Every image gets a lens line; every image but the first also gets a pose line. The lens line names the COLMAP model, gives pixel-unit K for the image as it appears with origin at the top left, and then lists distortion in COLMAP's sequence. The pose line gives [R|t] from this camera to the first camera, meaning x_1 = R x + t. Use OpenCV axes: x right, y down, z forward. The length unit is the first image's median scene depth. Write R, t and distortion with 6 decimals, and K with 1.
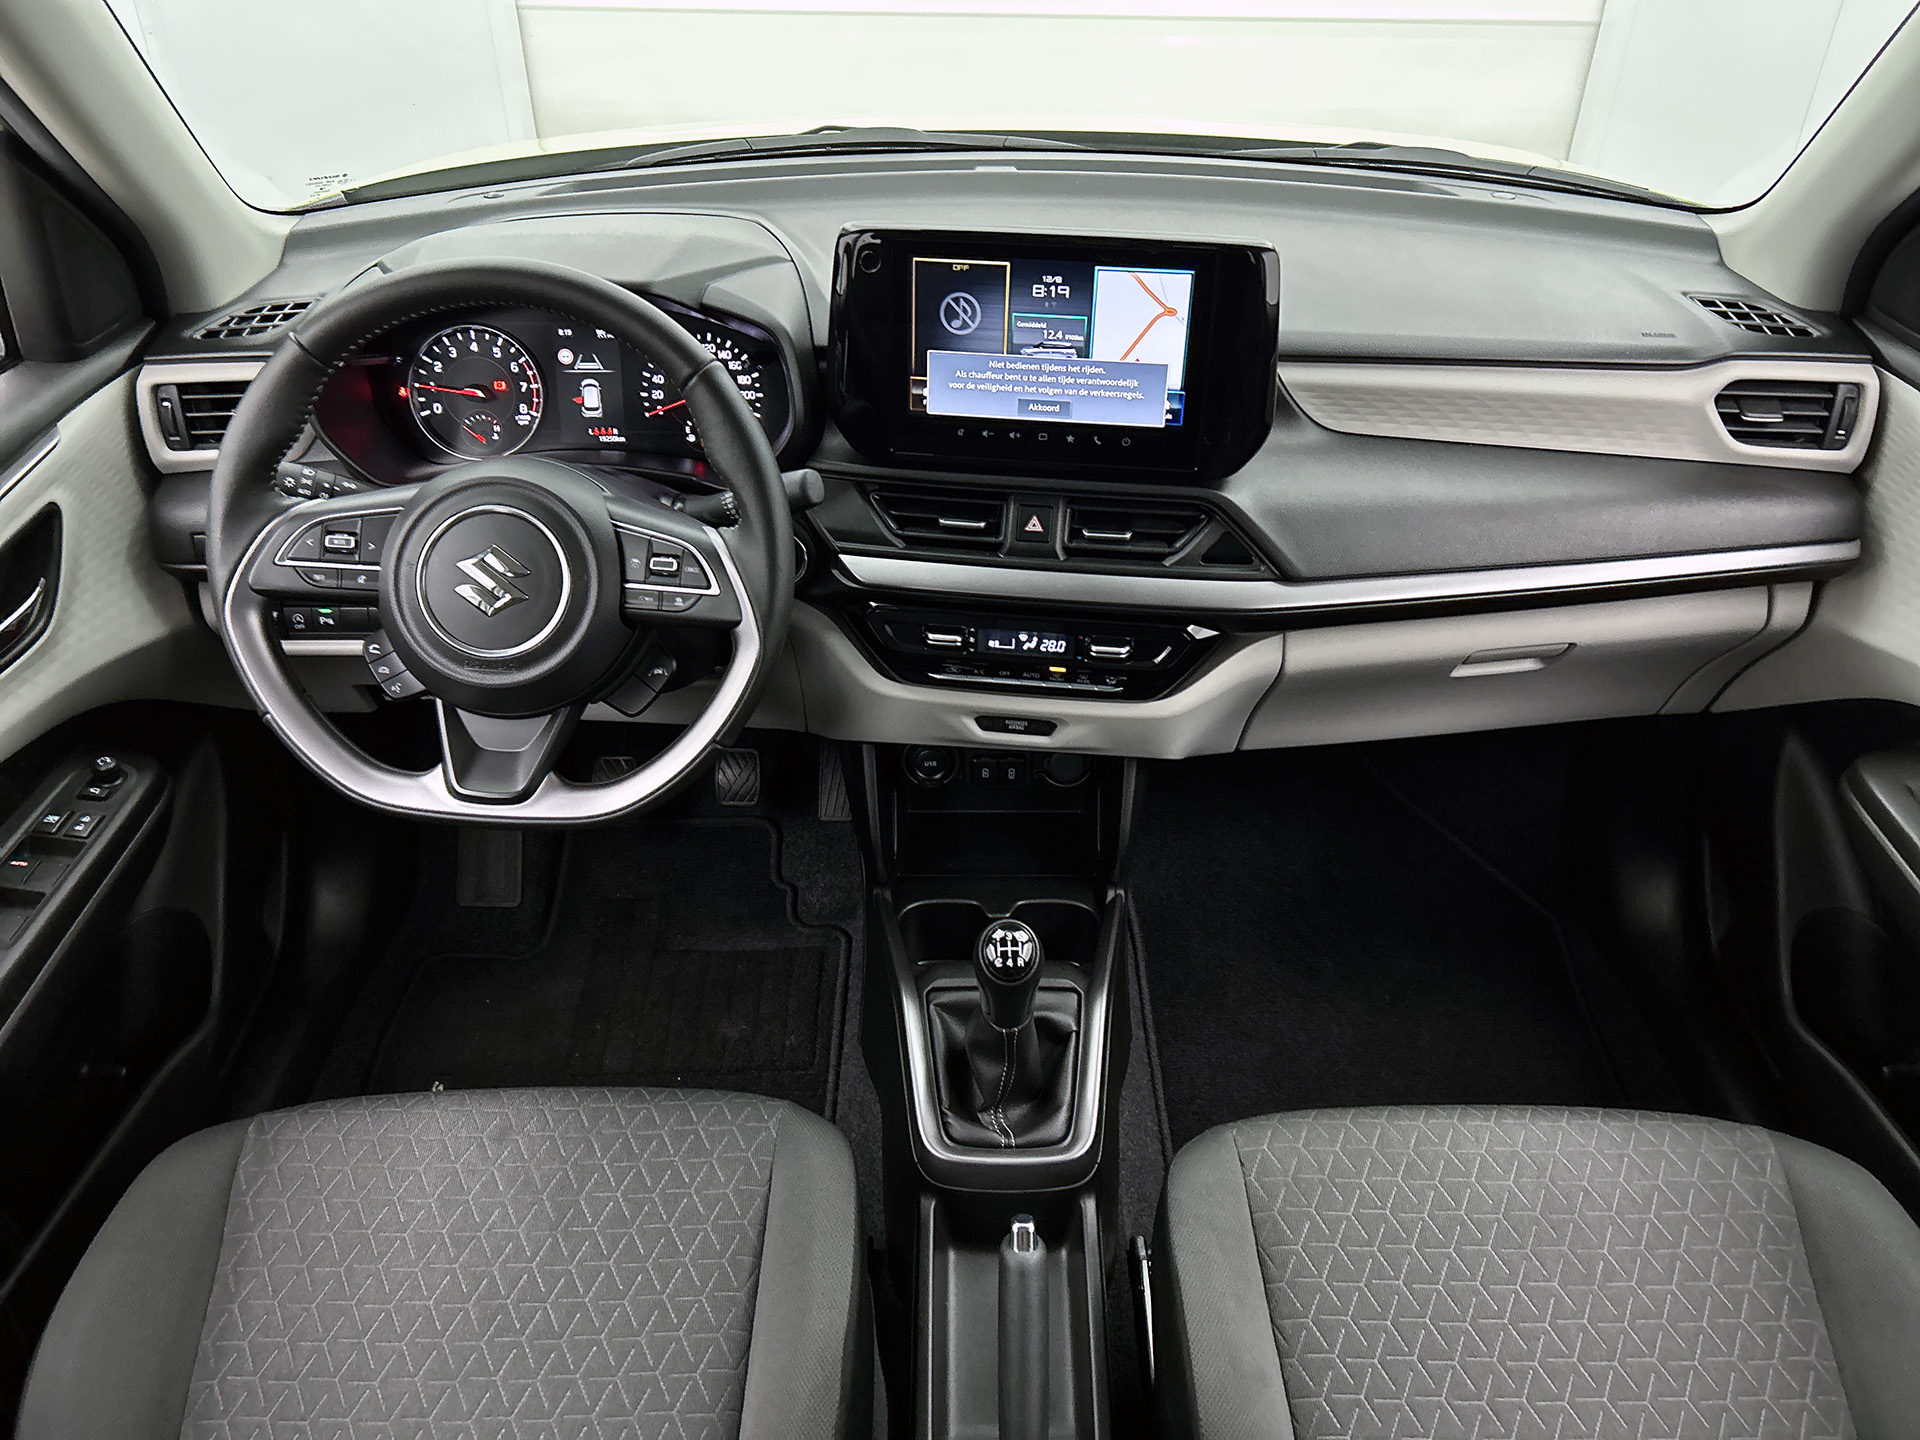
lens RADIAL K [[1444.1, 0, 965.2], [0, 1444.1, 715.7], [0, 0, 1]] dist [0.024298, -0.025148]
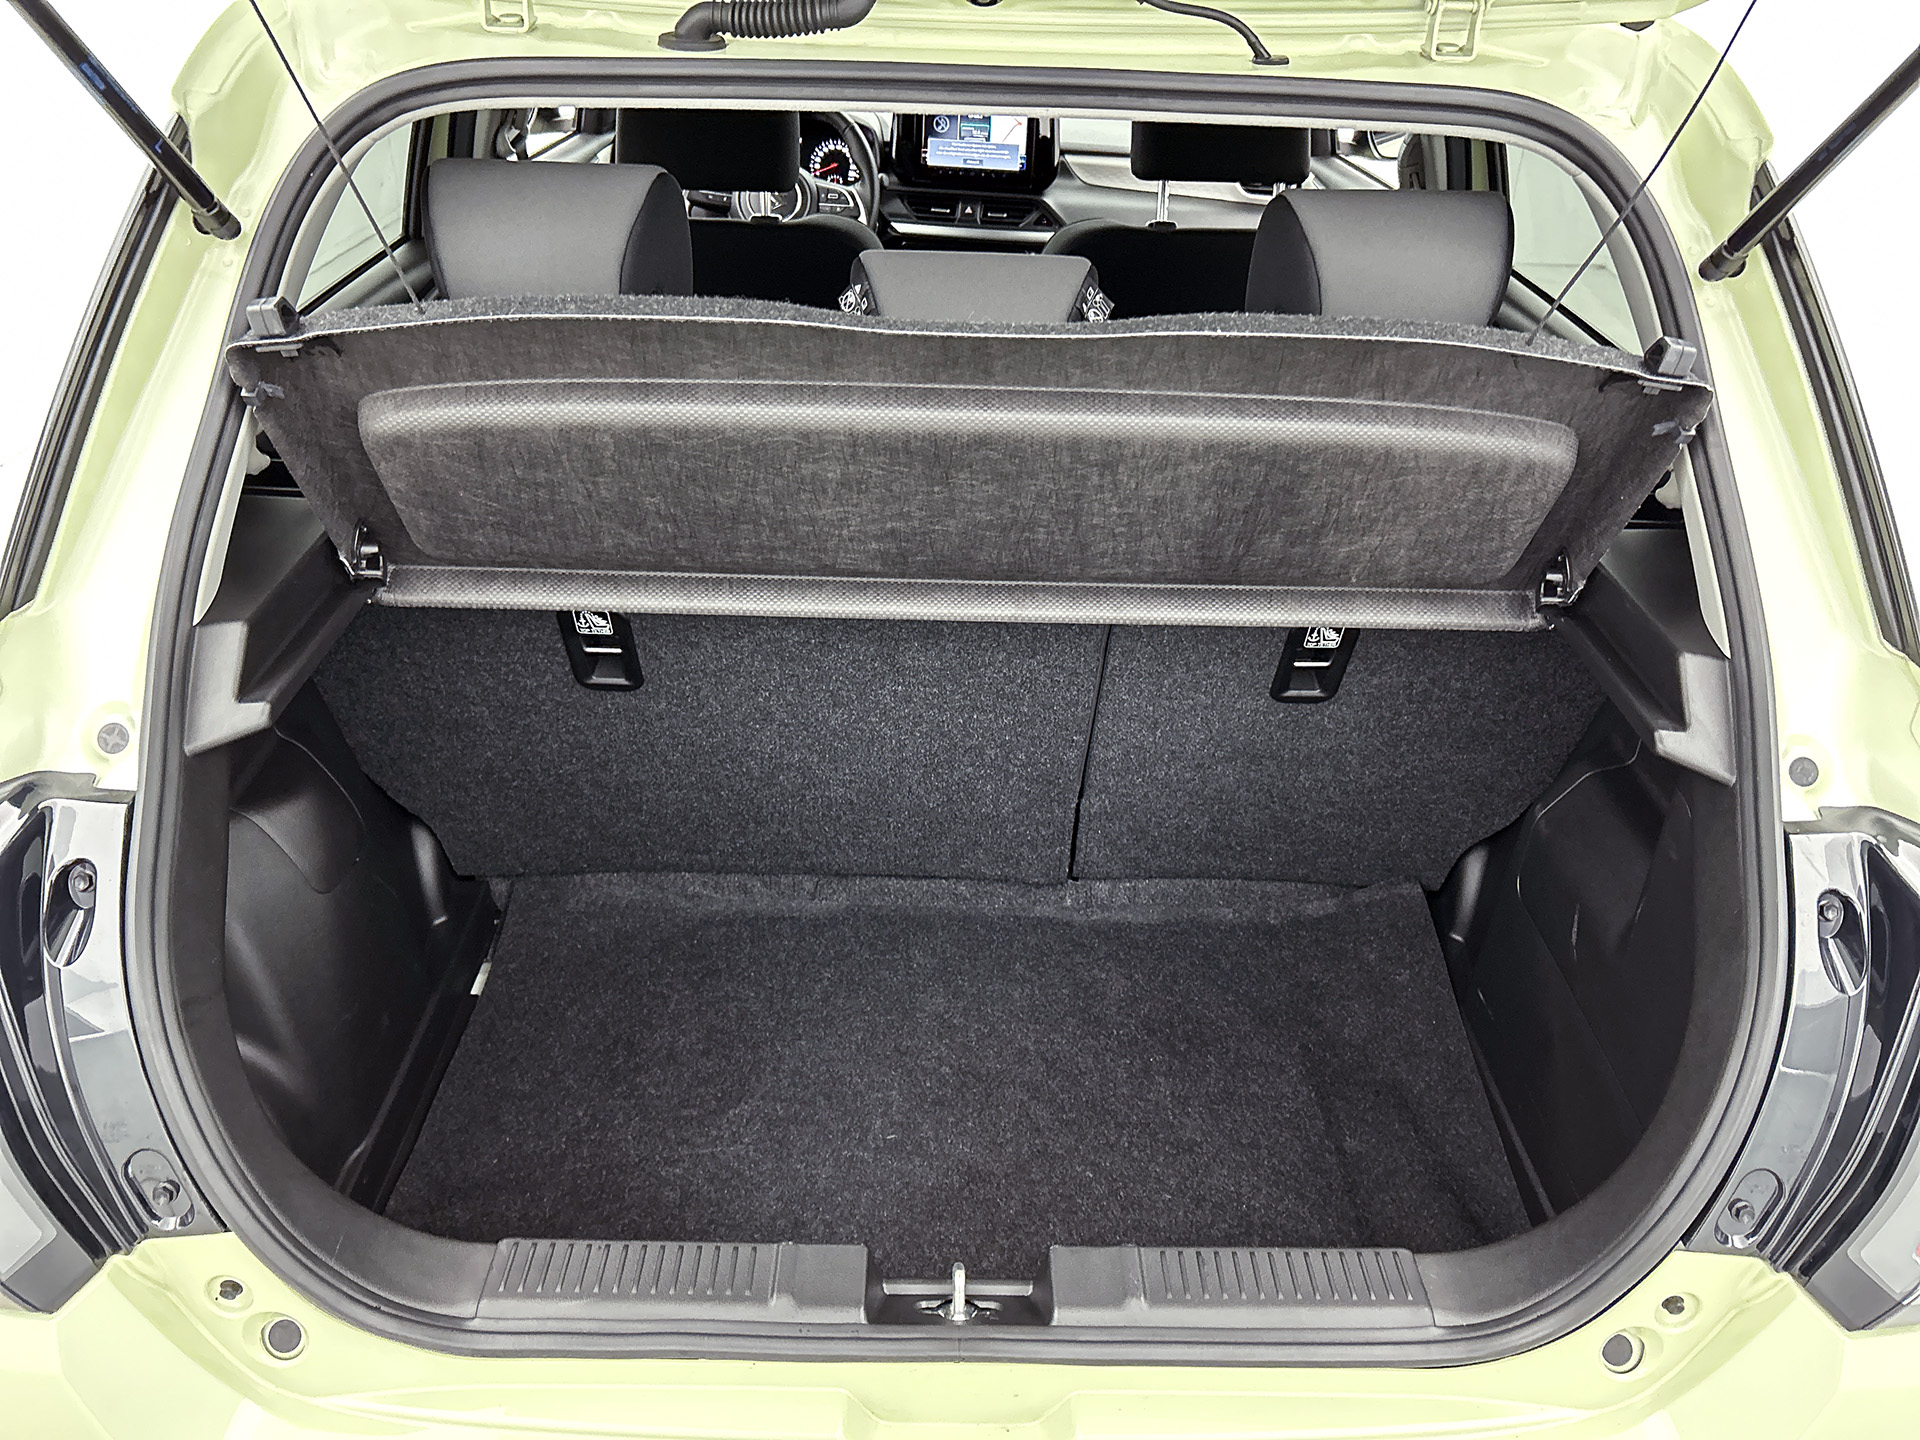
lens RADIAL K [[1444.1, 0, 966.0], [0, 1444.1, 712.4], [0, 0, 1]] dist [0.024298, -0.025148]
pose [[0.999515, 0.023111, 0.020851, 0.010179], [-0.021683, 0.997566, -0.066278, 0.903331], [-0.022332, 0.065794, 0.997583, -1.463092]]
